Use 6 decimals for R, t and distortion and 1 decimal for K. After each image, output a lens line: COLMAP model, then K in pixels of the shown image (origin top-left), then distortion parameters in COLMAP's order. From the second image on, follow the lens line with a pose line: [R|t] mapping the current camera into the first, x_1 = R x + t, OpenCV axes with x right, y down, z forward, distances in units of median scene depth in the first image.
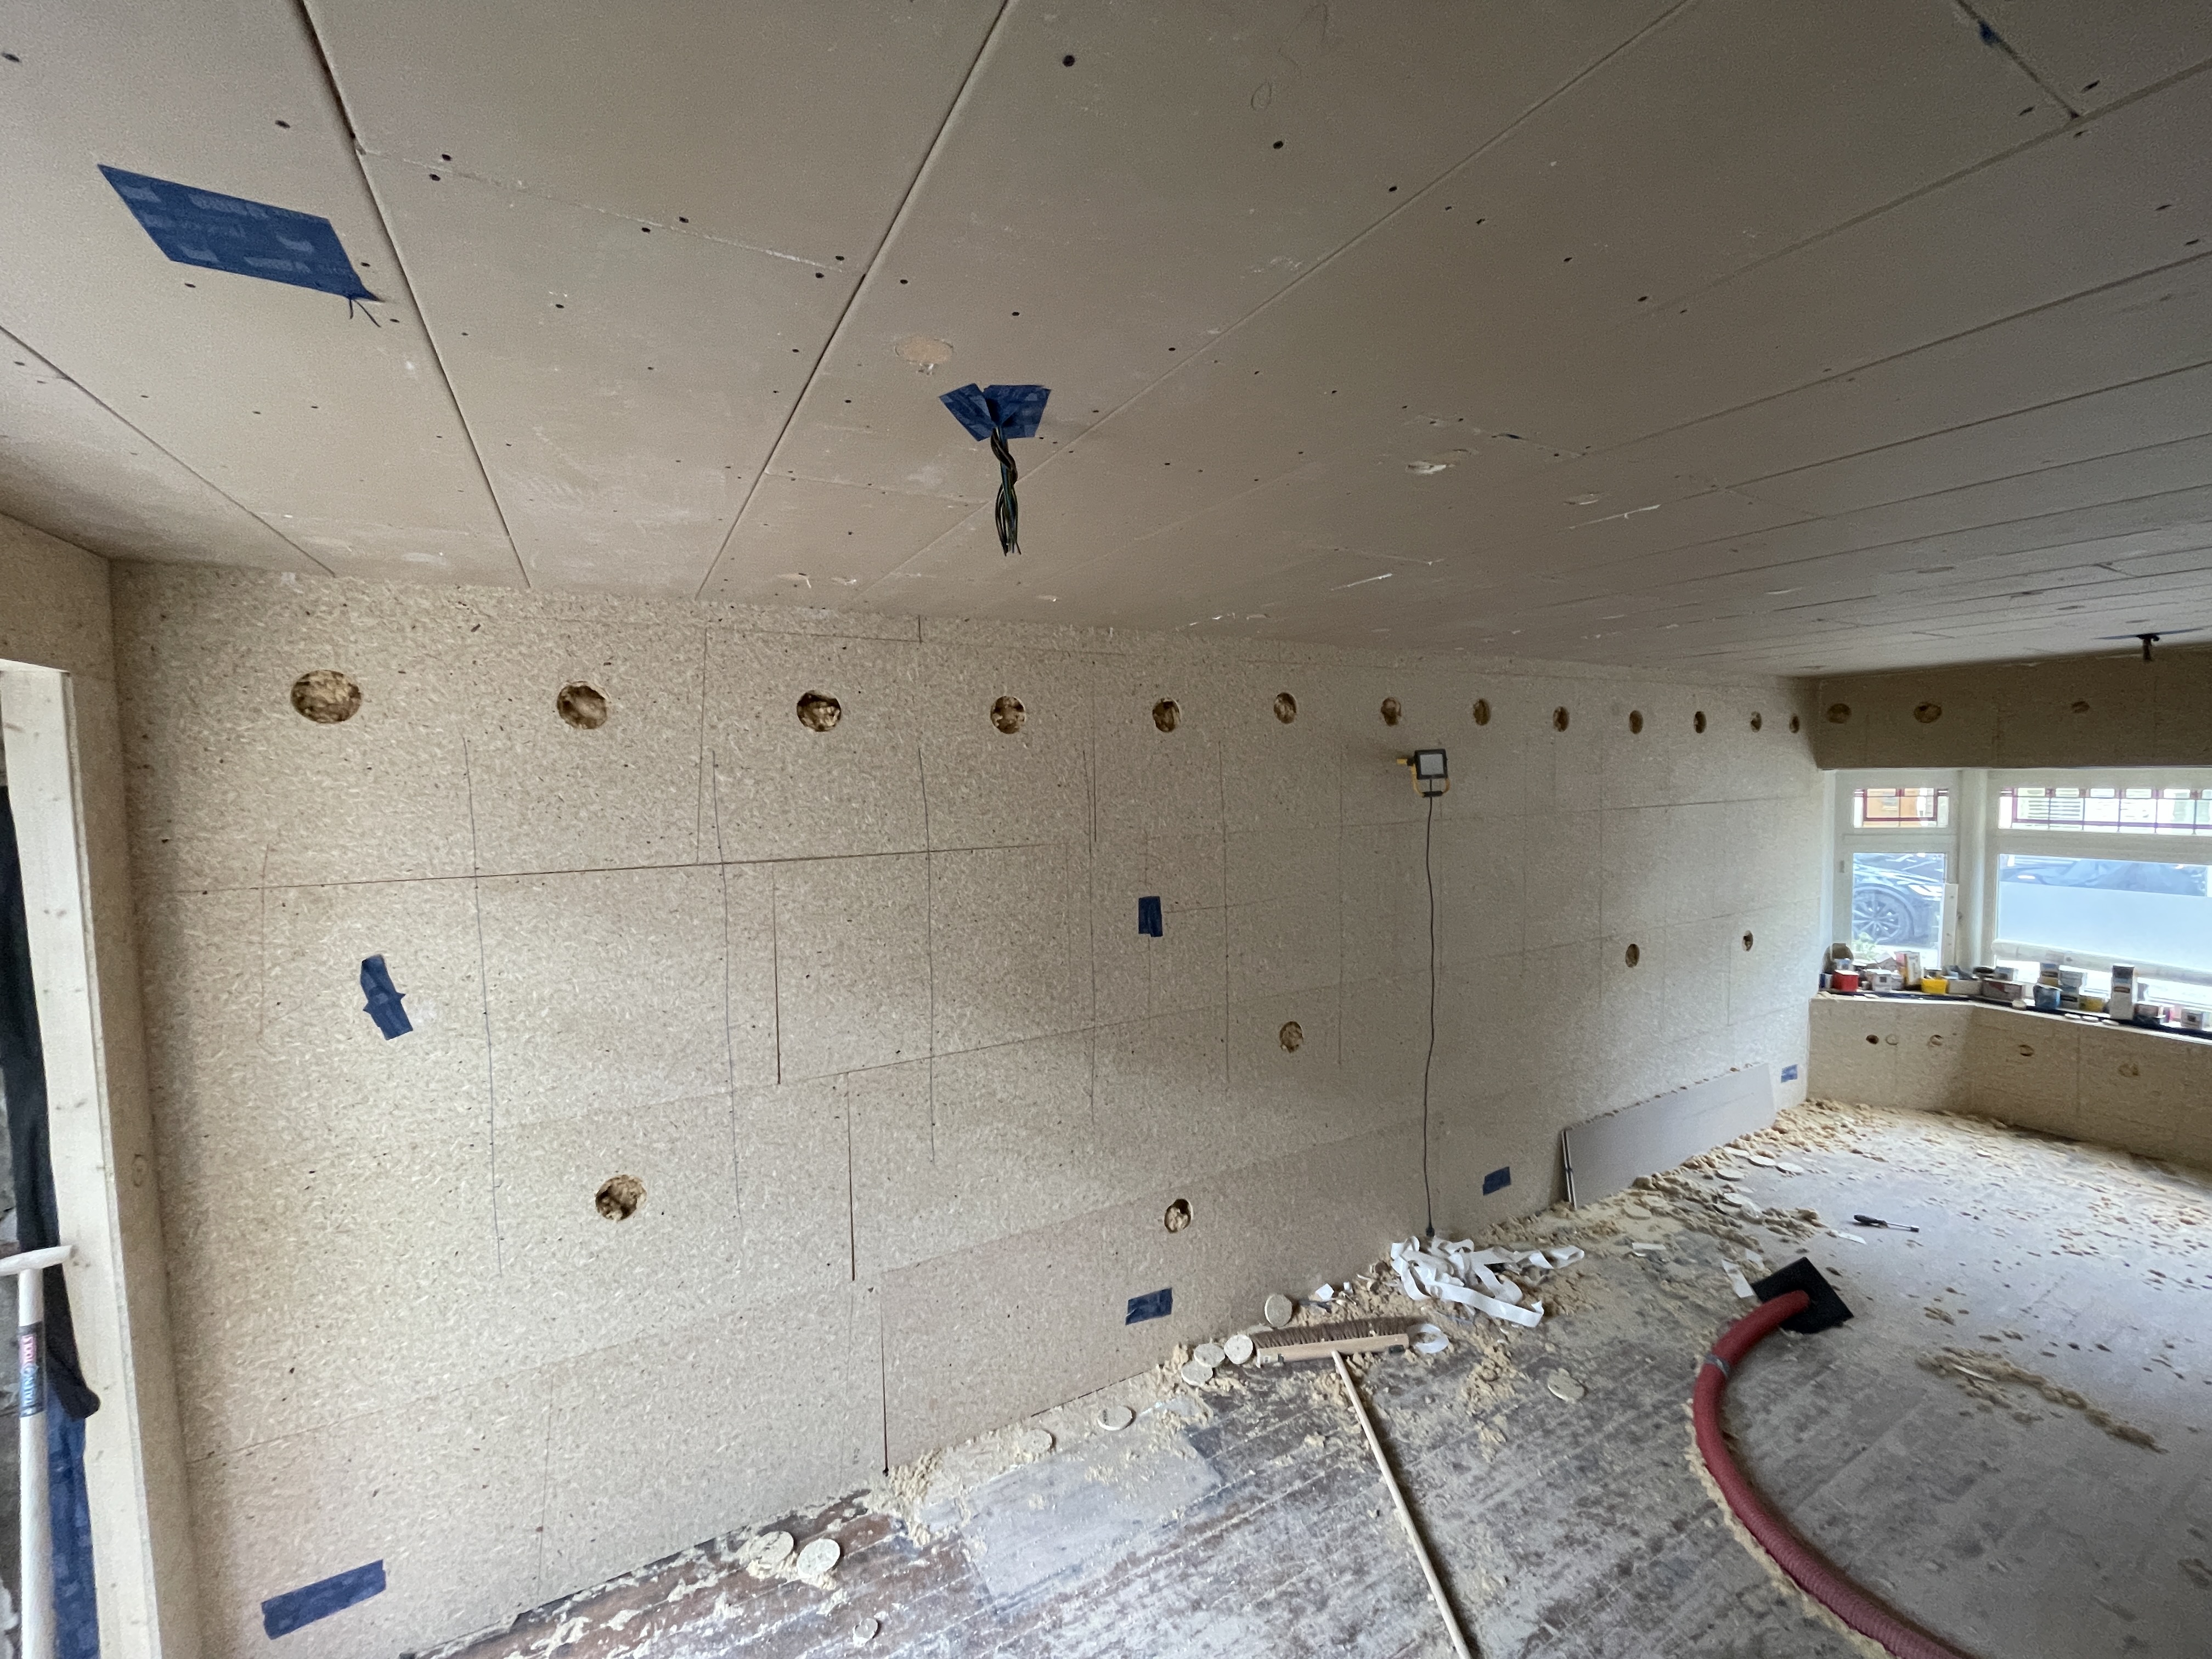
lens RADIAL K [[896.2, 0, 1106.0], [0, 896.2, 829.5], [0, 0, 1]] dist [0.000498, 0.000185]
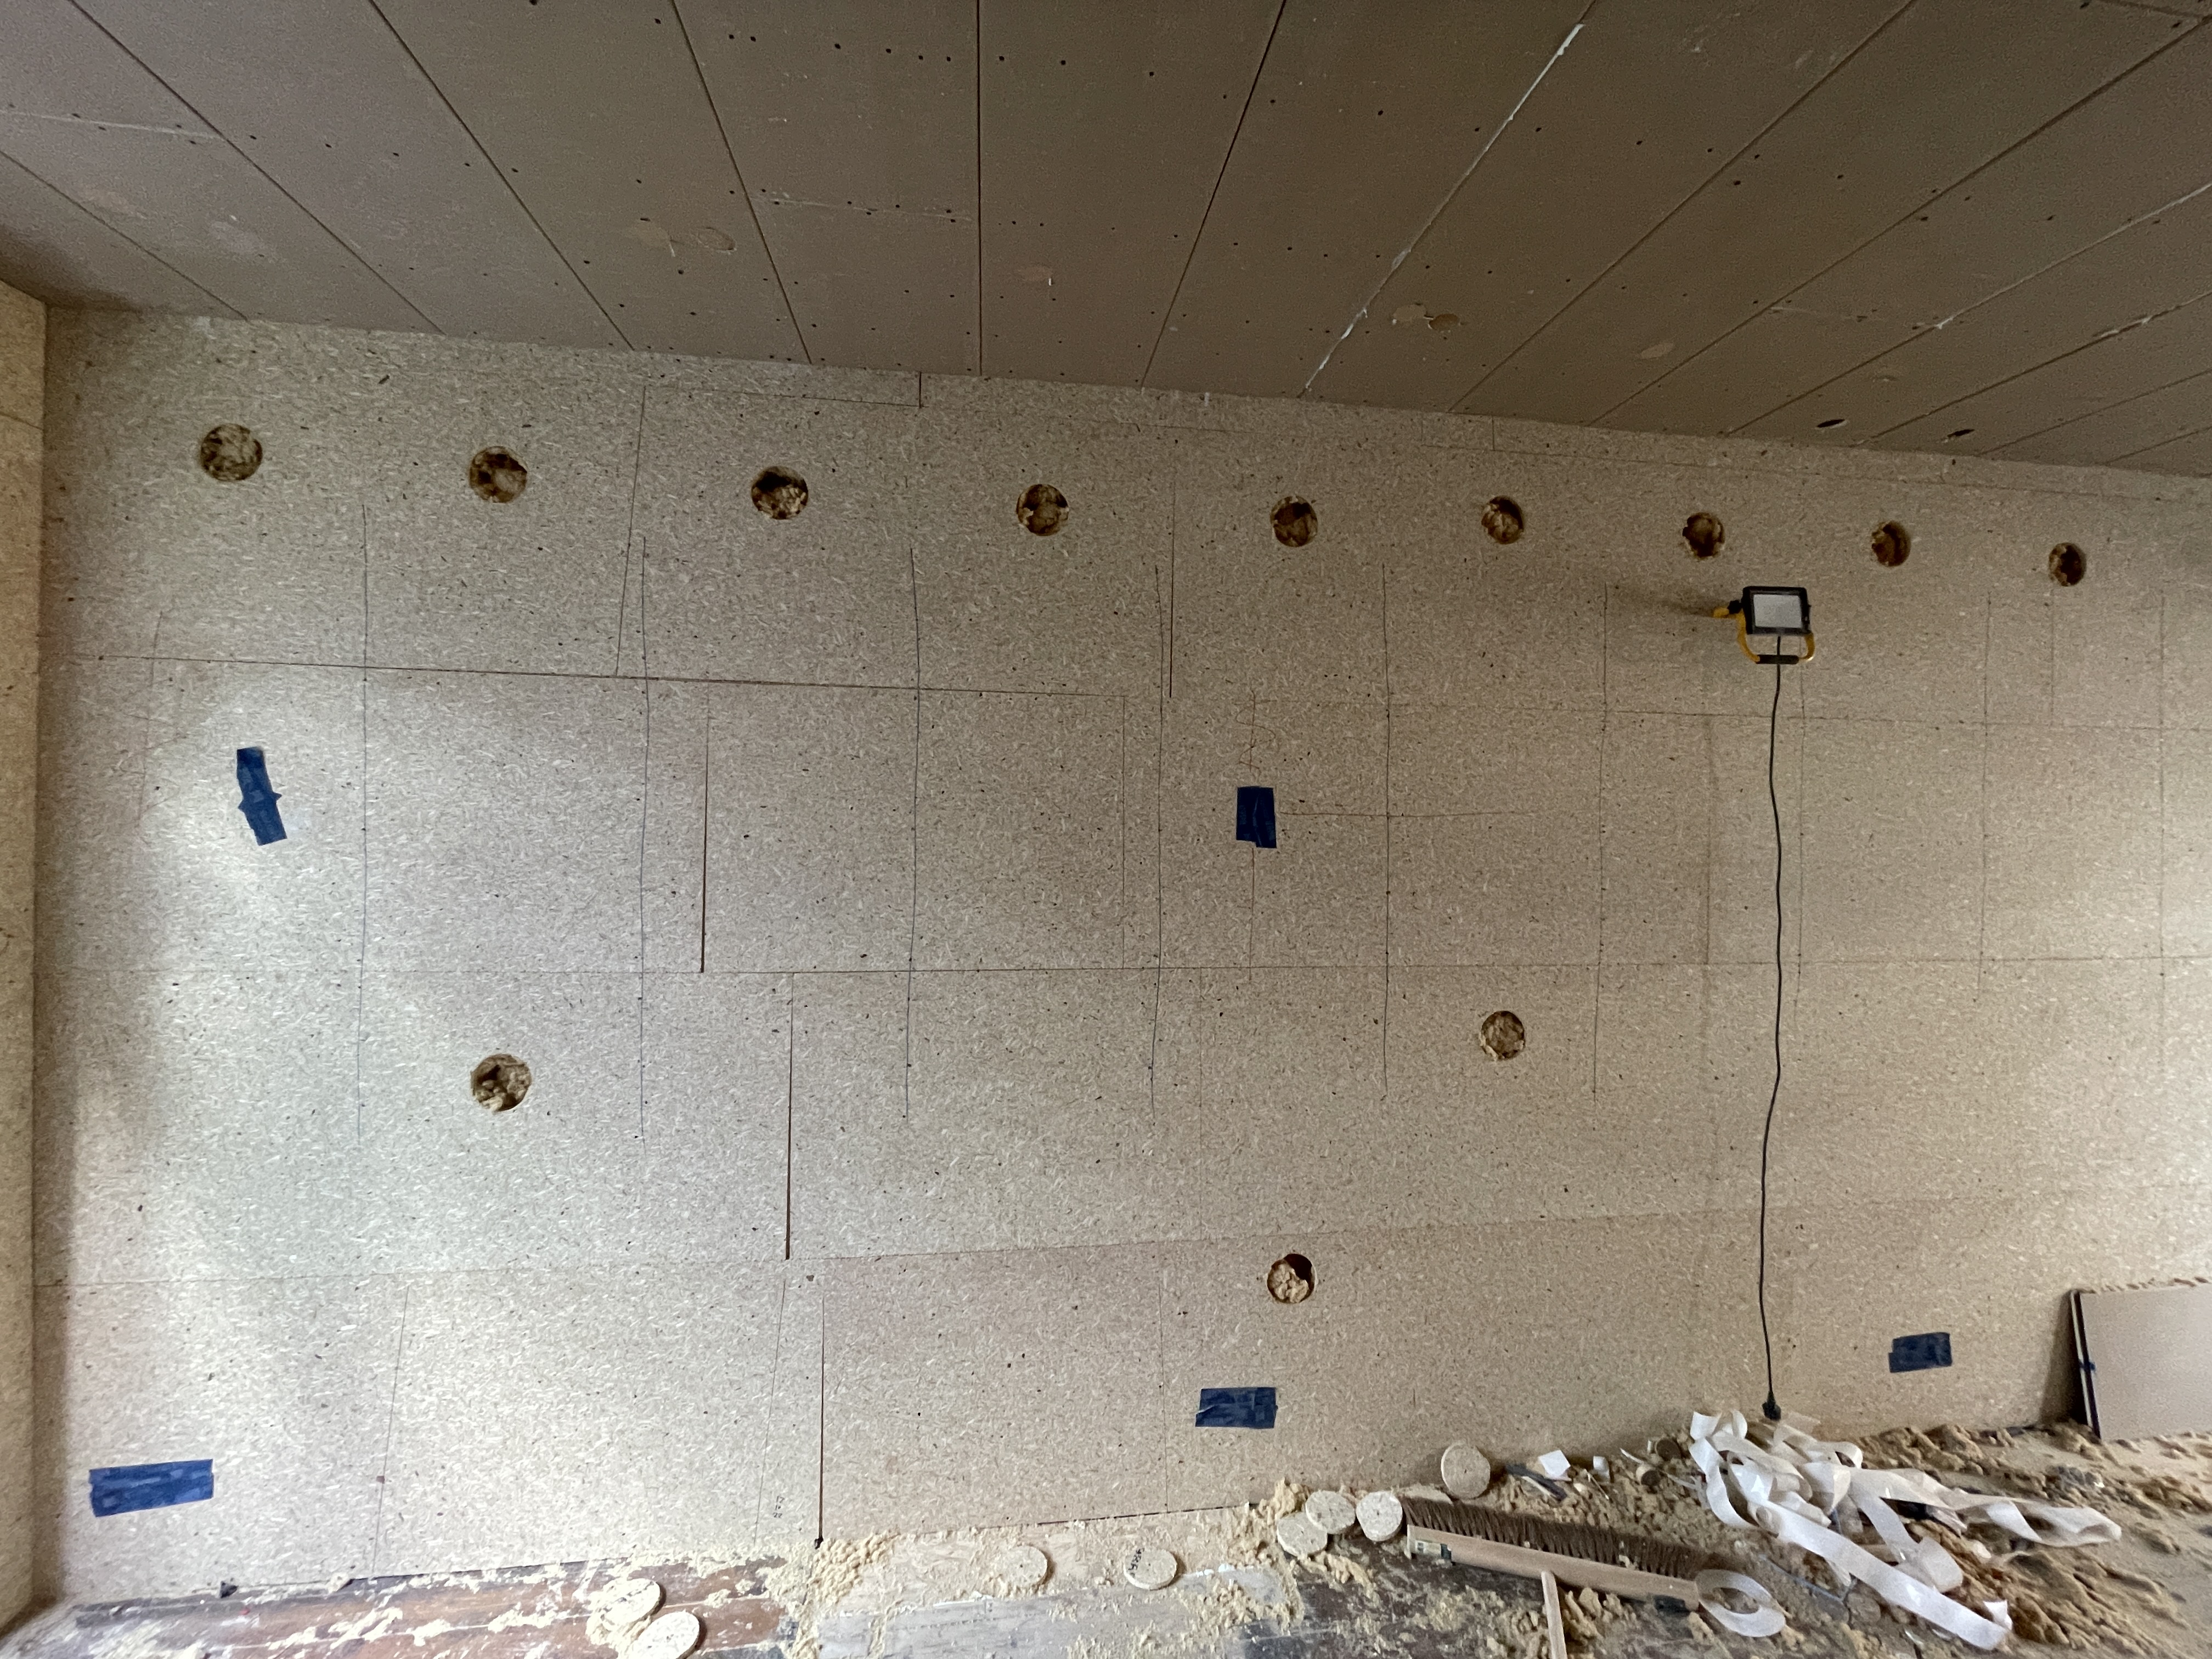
lens RADIAL K [[881.1, 0, 1106.0], [0, 881.1, 829.5], [0, 0, 1]] dist [0.000469, -0.000702]
pose [[0.931118, 0.032353, -0.363280, 0.219932], [-0.054786, 0.997163, -0.051615, 0.174925], [0.360579, 0.067963, 0.930249, 0.399587]]
